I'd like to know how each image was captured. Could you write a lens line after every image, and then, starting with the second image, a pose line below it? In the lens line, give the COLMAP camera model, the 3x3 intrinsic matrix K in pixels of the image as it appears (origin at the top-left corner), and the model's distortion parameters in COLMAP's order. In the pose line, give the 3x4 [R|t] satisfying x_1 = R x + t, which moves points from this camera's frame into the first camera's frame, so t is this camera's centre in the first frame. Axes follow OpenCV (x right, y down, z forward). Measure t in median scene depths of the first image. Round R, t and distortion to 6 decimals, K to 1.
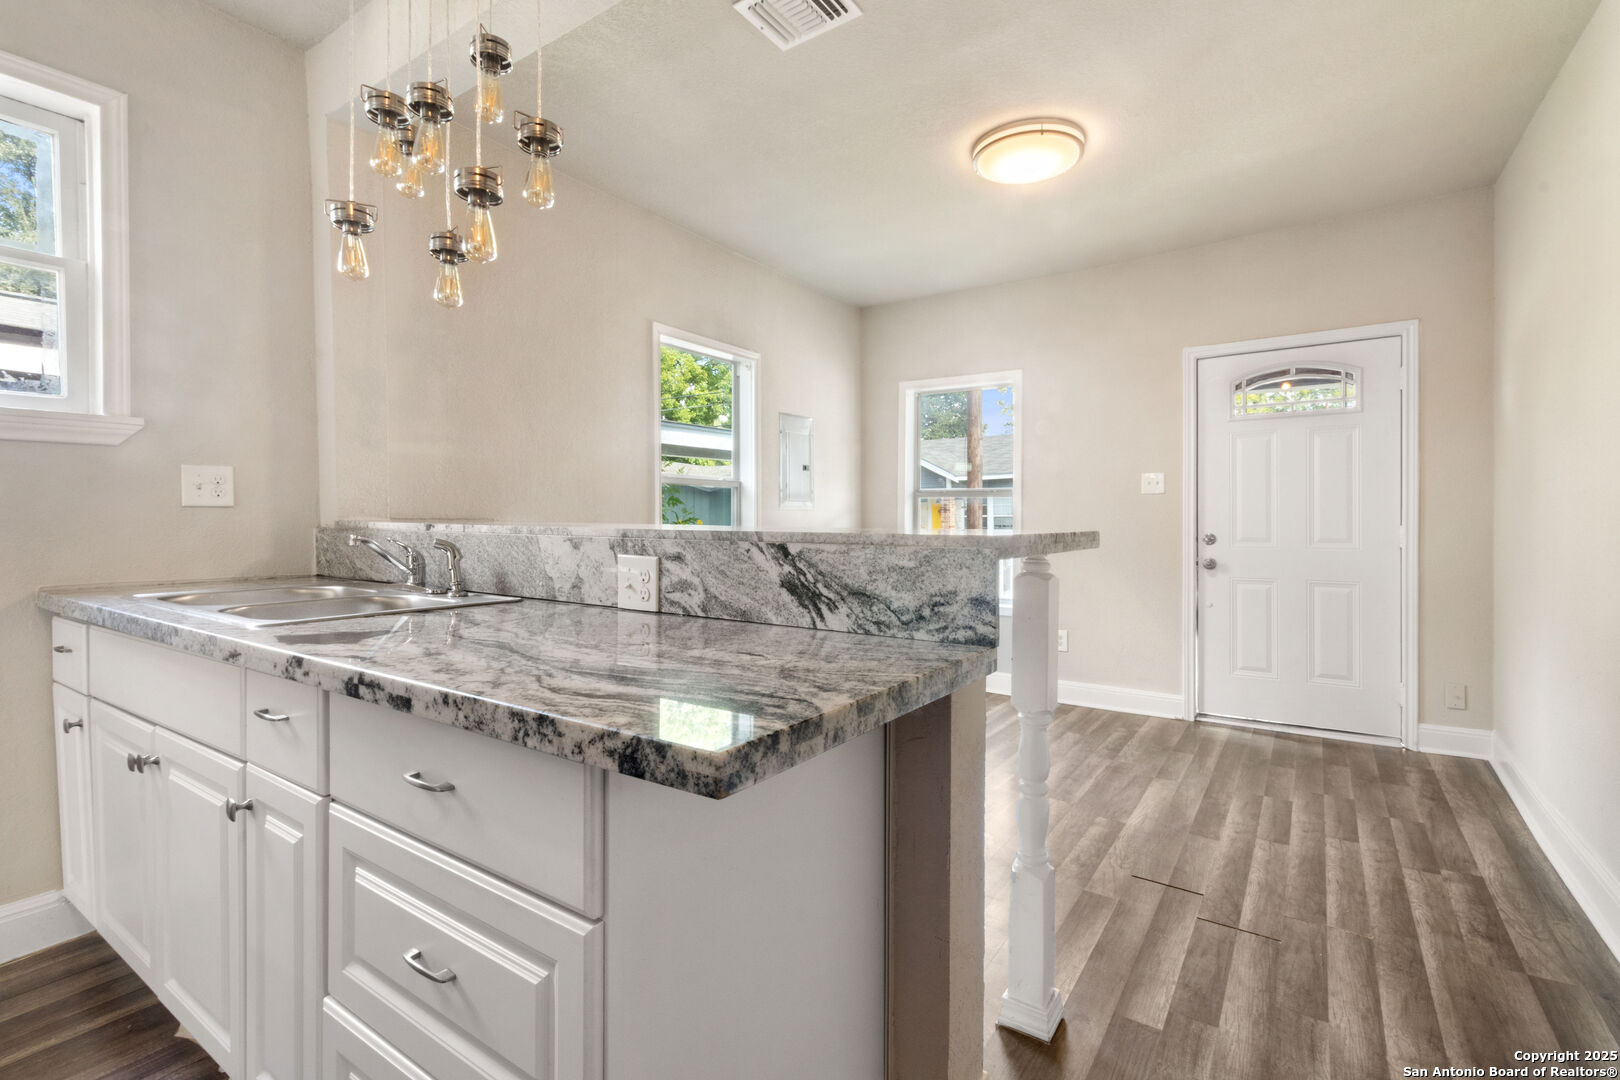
lens RADIAL K [[743.1, 0, 806.1], [0, 743.1, 523.4], [0, 0, 1]] dist [0.005487, -0.000179]
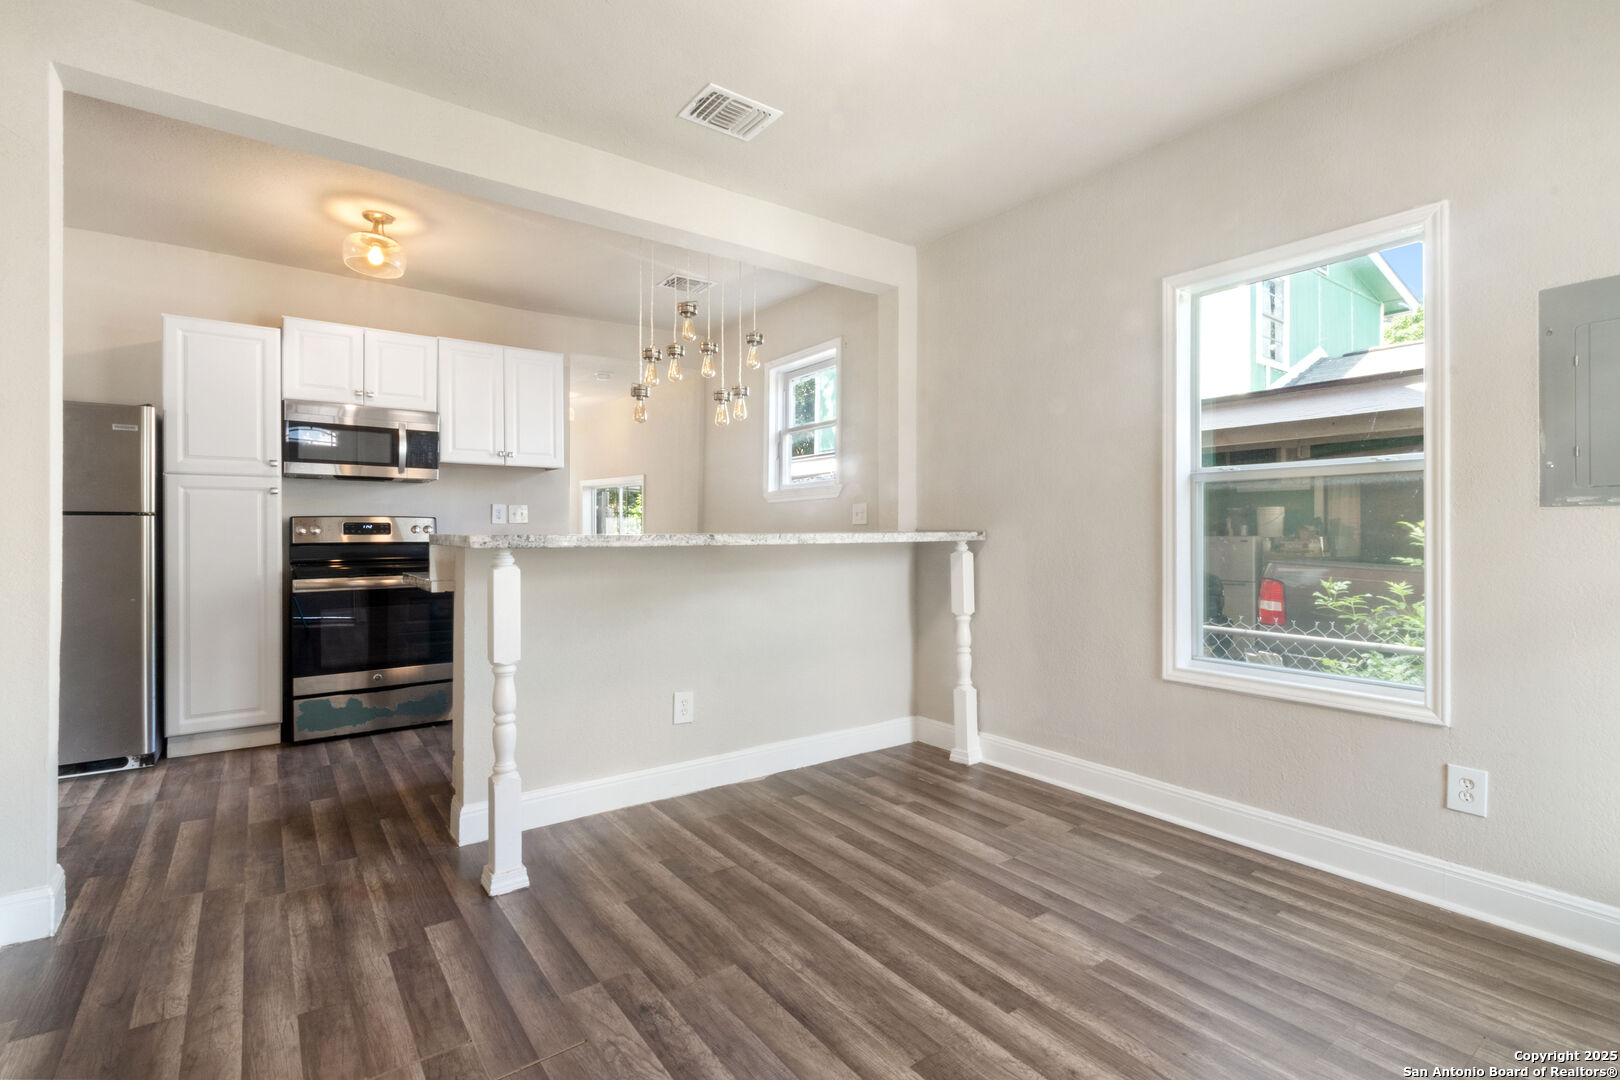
lens RADIAL K [[743.1, 0, 810.4], [0, 743.1, 540.3], [0, 0, 1]] dist [0.005487, -0.000179]
pose [[-0.322816, 0.006605, -0.946439, 1.284100], [-0.009376, 0.999904, 0.010176, -0.001082], [0.946415, 0.012159, -0.322723, 1.776538]]
